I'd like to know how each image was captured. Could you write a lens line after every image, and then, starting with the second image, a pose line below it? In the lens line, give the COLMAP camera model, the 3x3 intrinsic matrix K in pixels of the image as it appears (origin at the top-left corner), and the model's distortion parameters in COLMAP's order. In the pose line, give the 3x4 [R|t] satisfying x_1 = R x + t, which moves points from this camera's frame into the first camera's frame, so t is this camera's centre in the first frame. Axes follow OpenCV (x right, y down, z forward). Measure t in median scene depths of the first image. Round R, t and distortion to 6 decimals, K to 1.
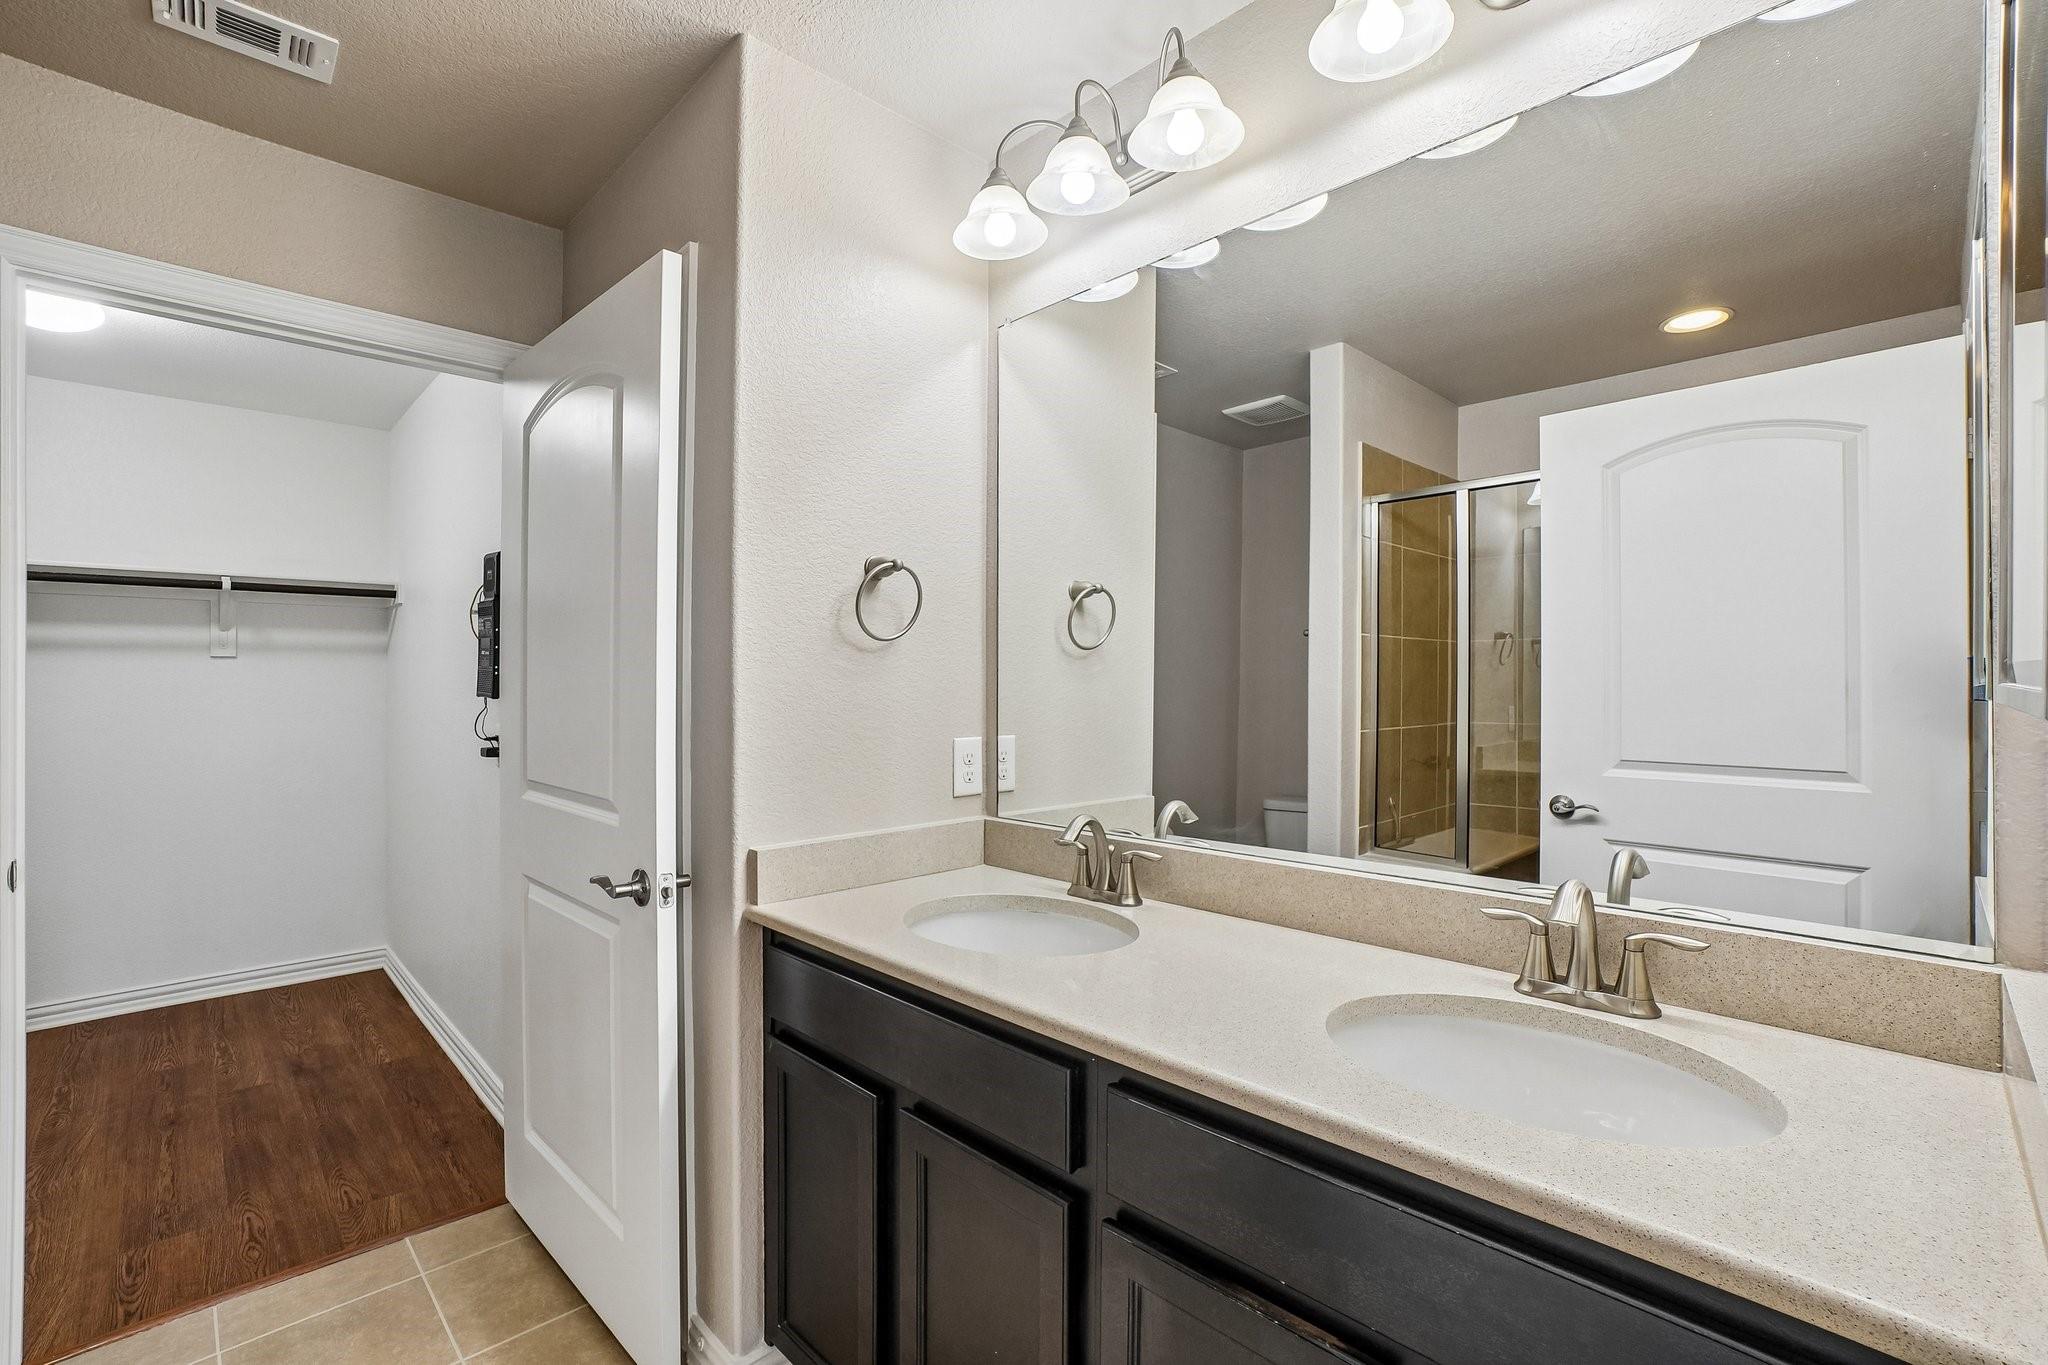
lens RADIAL K [[908.5, 0, 1026.3], [0, 908.5, 684.7], [0, 0, 1]] dist [-0.042316, 0.008833]
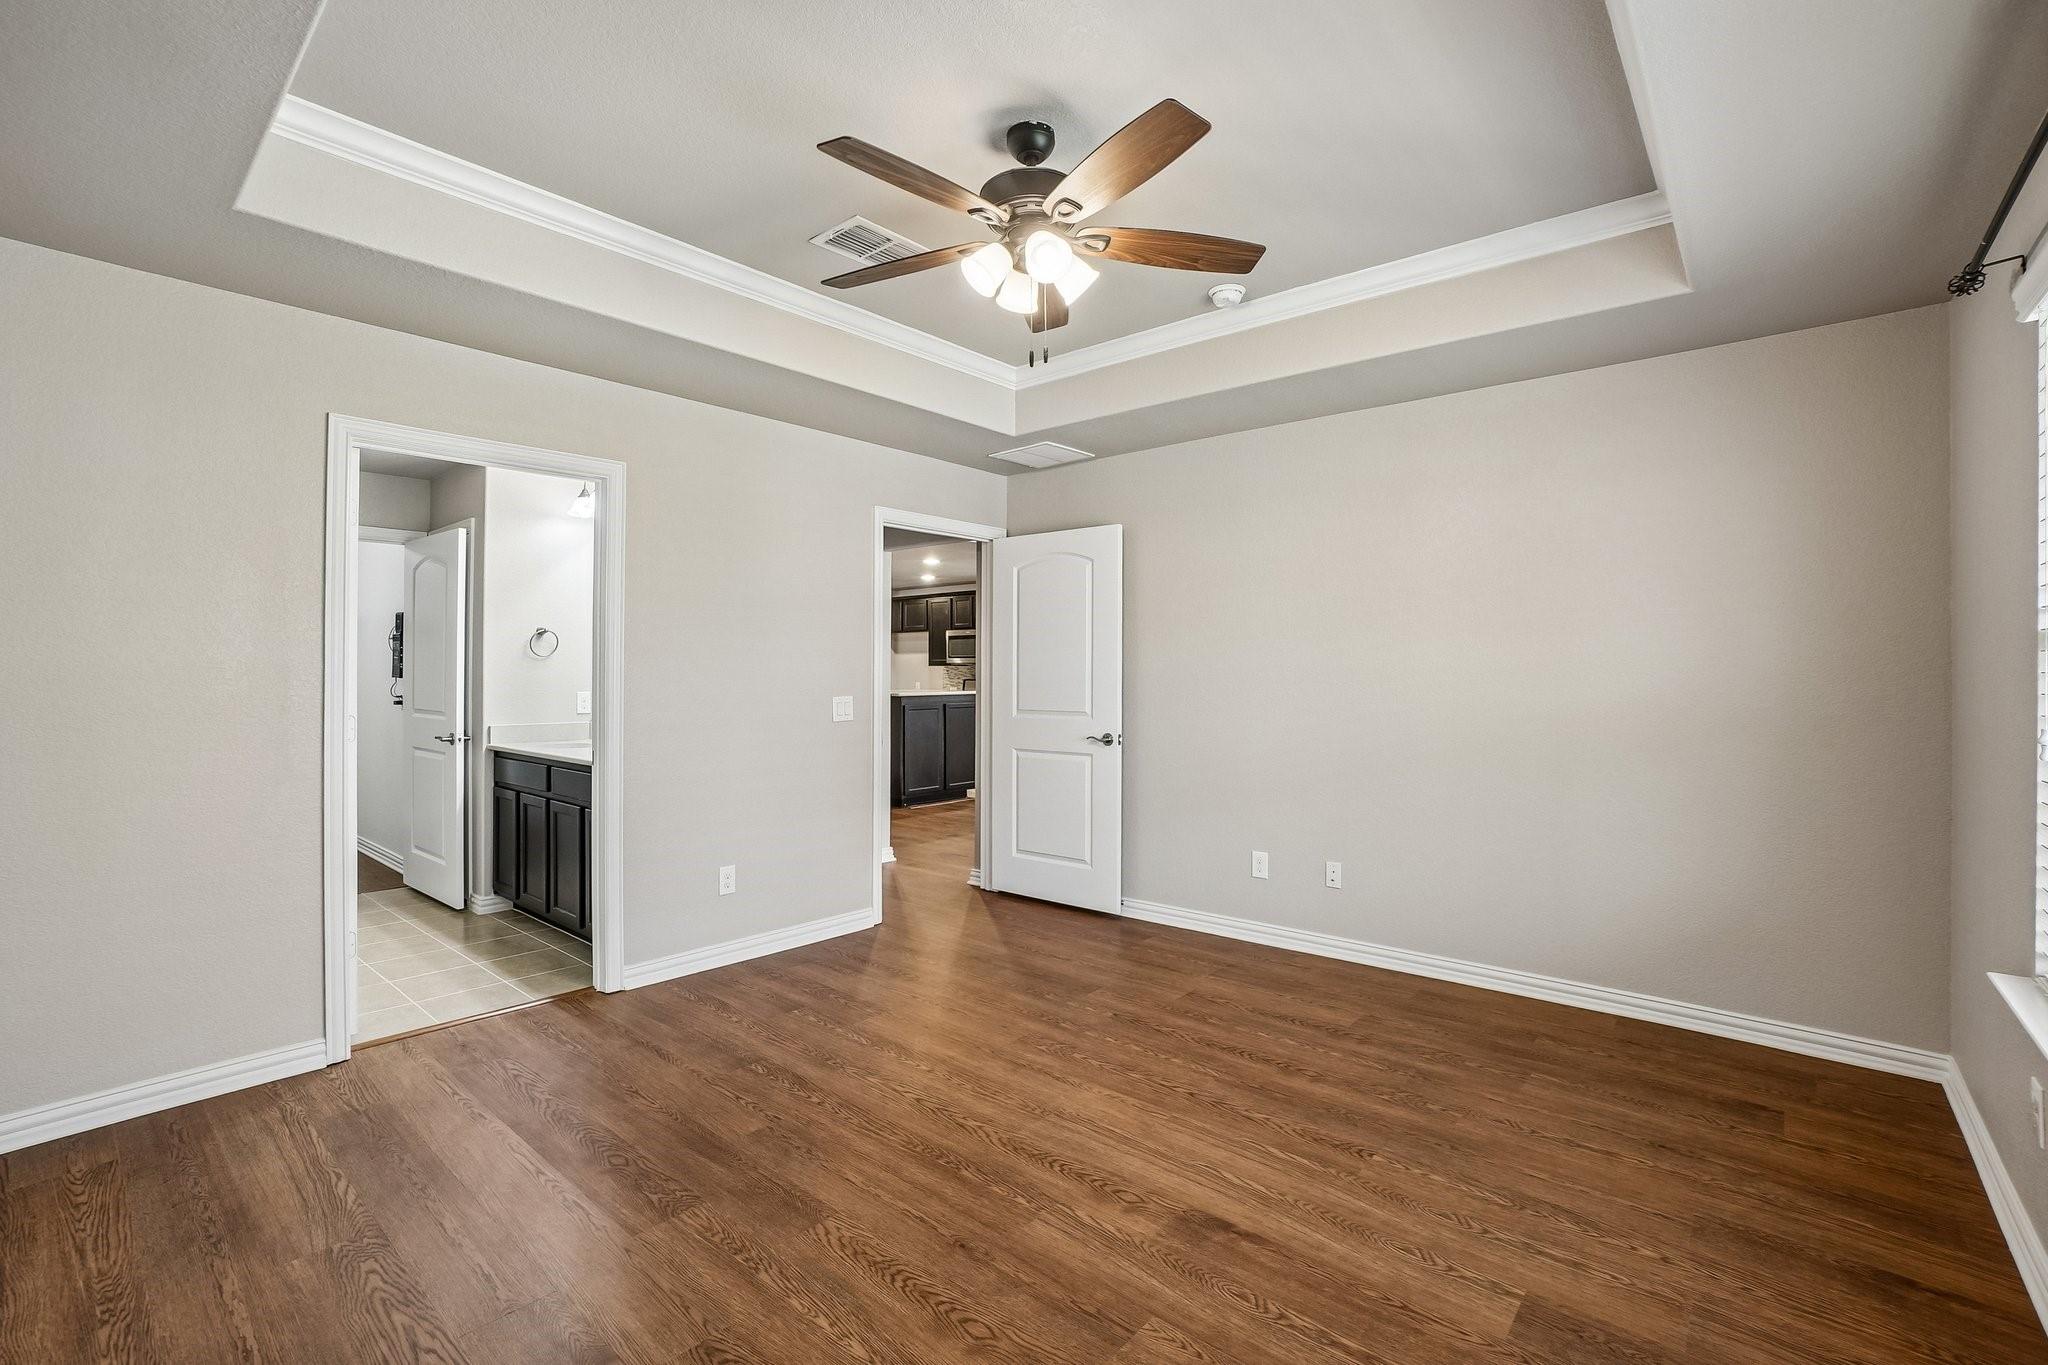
lens RADIAL K [[908.5, 0, 1030.9], [0, 908.5, 677.2], [0, 0, 1]] dist [-0.042316, 0.008833]
pose [[0.996651, 0.000392, 0.081769, 1.171009], [-0.000887, 0.999981, 0.006021, -0.000304], [-0.081765, -0.006073, 0.996633, -1.988297]]
